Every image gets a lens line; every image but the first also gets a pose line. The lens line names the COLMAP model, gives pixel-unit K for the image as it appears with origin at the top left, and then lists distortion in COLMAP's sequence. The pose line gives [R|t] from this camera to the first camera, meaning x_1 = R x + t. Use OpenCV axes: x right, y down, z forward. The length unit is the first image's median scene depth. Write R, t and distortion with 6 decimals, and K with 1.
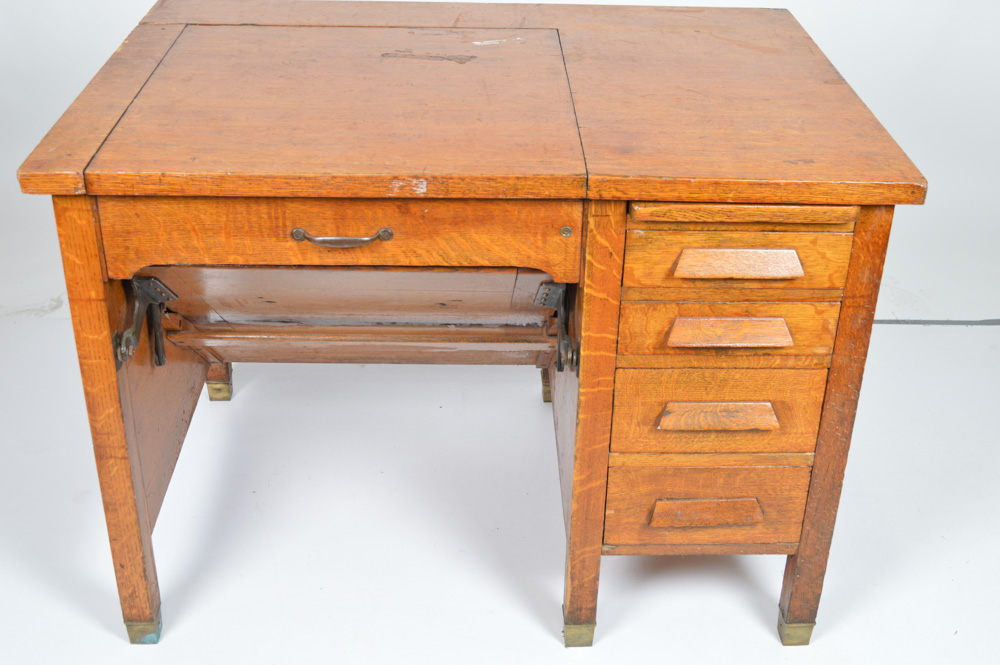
lens RADIAL K [[1224.0, 0, 503.6], [0, 1224.0, 330.2], [0, 0, 1]] dist [-0.060742, 0.000000]
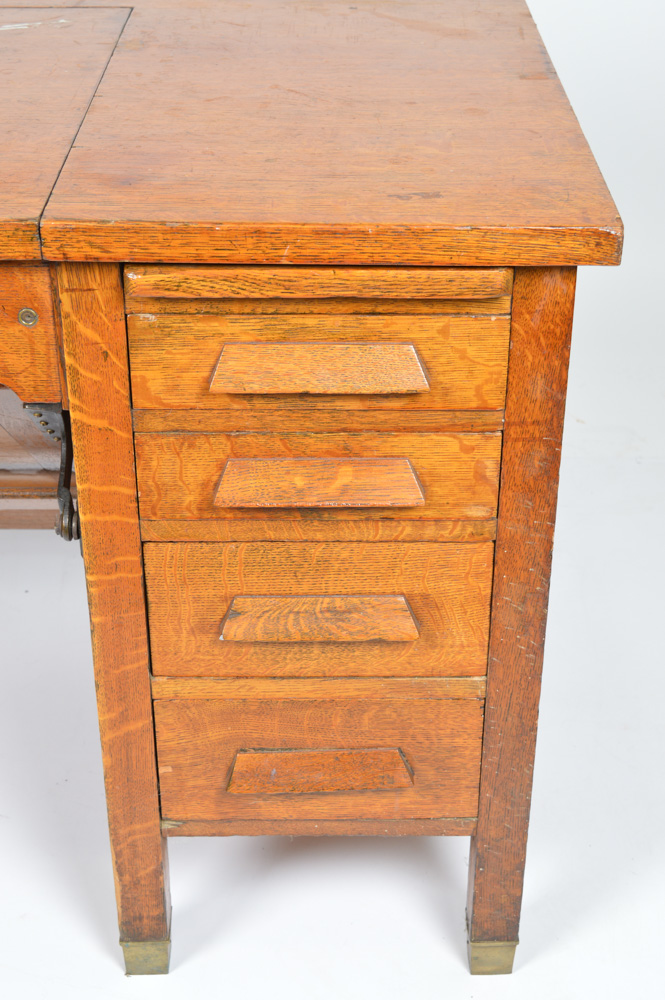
lens RADIAL K [[1576.6, 0, 327.5], [0, 1576.6, 509.9], [0, 0, 1]] dist [-0.029109, 0.000000]
pose [[0.999718, -0.003631, -0.023479, 0.196422], [0.004203, 0.999695, 0.024341, -0.003737], [0.023384, -0.024433, 0.999428, 0.205646]]
